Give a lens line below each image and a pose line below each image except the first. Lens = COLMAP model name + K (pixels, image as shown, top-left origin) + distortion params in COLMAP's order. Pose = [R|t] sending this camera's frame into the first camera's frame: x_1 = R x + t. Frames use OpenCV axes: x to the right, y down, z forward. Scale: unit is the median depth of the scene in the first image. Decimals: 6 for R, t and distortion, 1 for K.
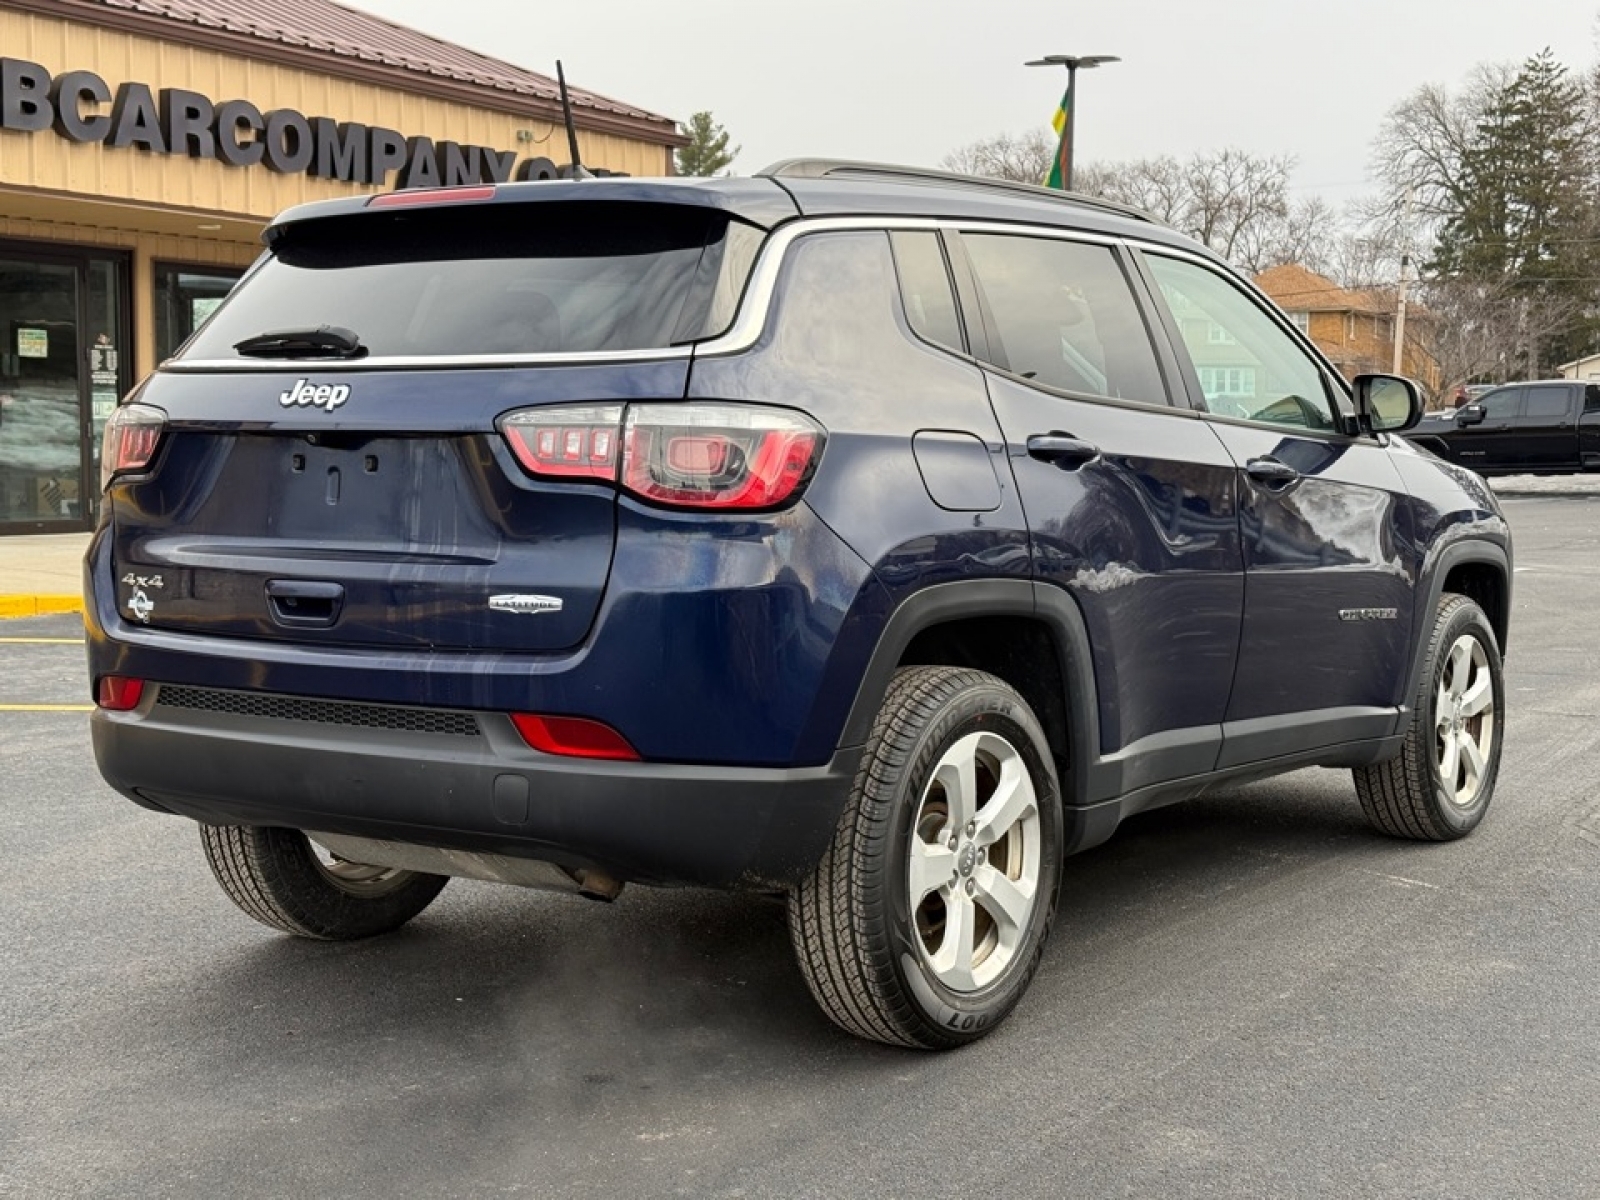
lens RADIAL K [[2245.7, 0, 806.8], [0, 2245.7, 600.4], [0, 0, 1]] dist [0.213211, -0.478234]
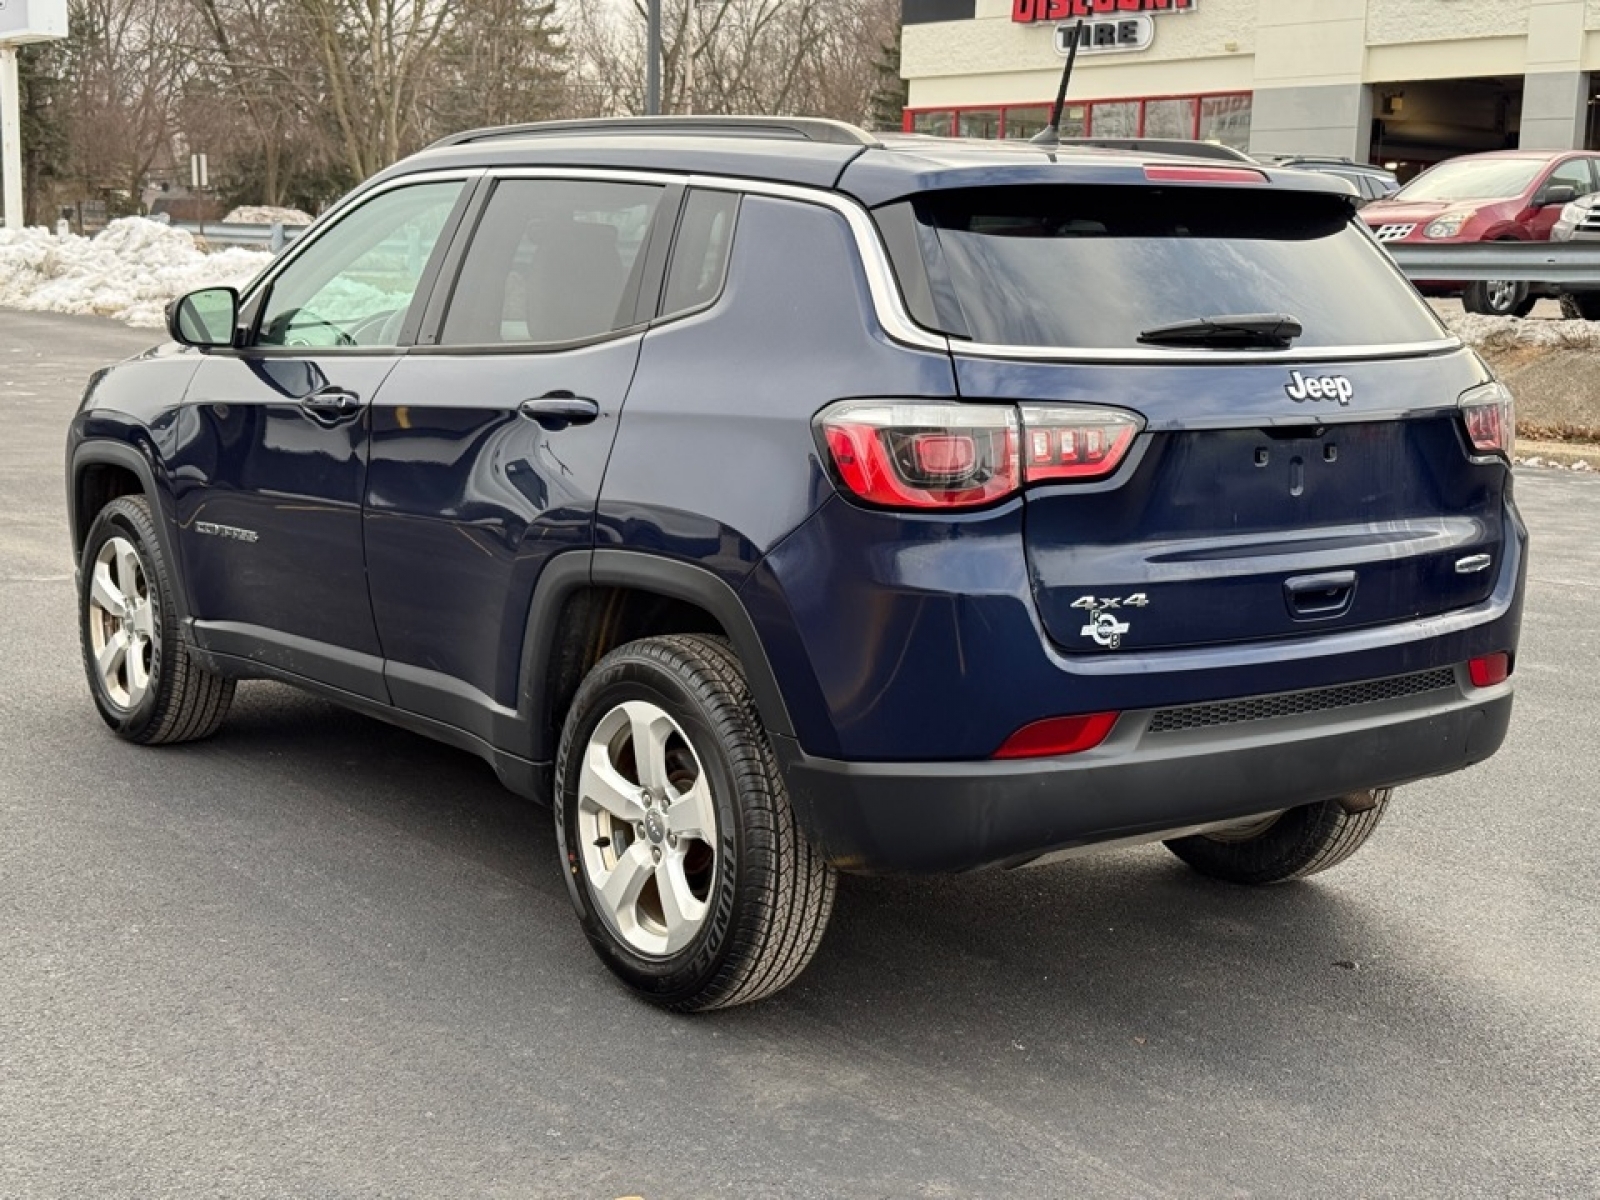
lens RADIAL K [[2245.7, 0, 806.8], [0, 2245.7, 600.4], [0, 0, 1]] dist [0.213211, -0.478234]
pose [[0.303884, -0.146157, 0.941431, -1.278859], [0.047875, 0.989257, 0.138128, -0.150995], [-0.951506, 0.003096, 0.307616, 0.931722]]
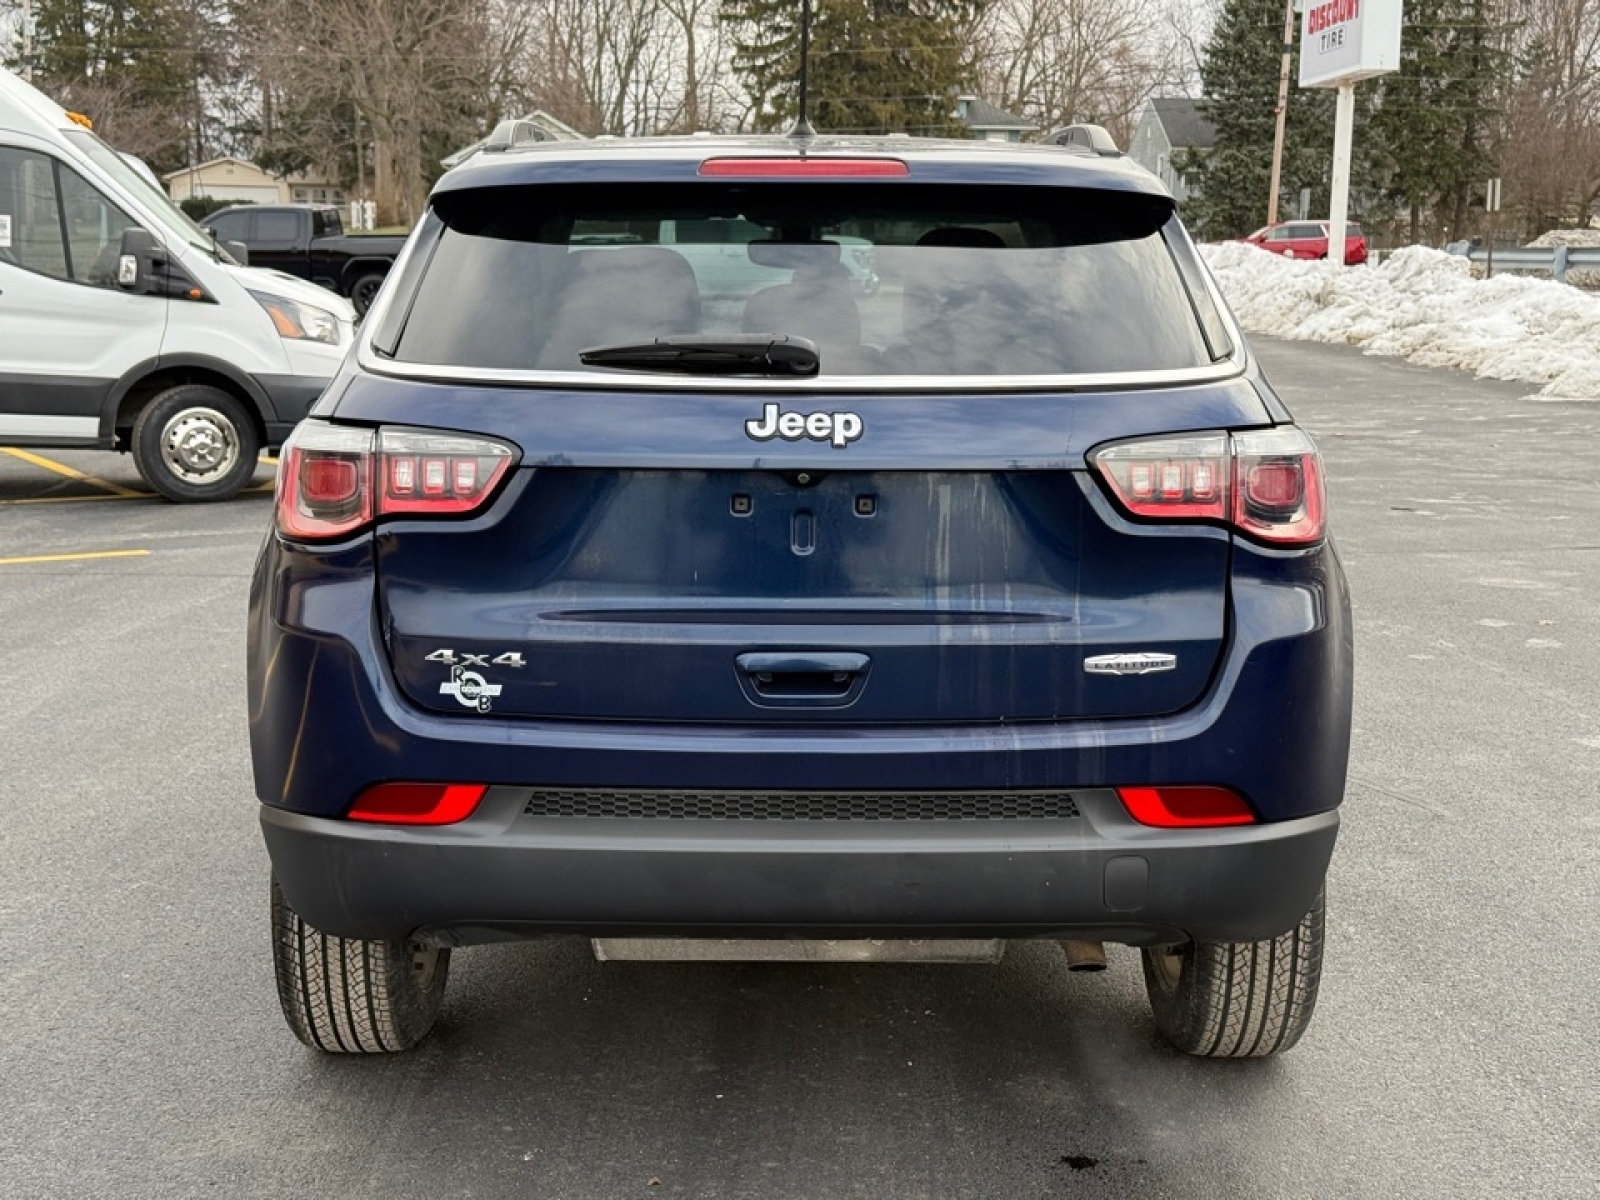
lens RADIAL K [[2245.7, 0, 806.8], [0, 2245.7, 600.4], [0, 0, 1]] dist [0.213211, -0.478234]
pose [[0.818366, -0.086265, 0.568186, -0.701669], [0.037636, 0.994592, 0.096796, -0.109024], [-0.573463, -0.057830, 0.817188, 0.341018]]
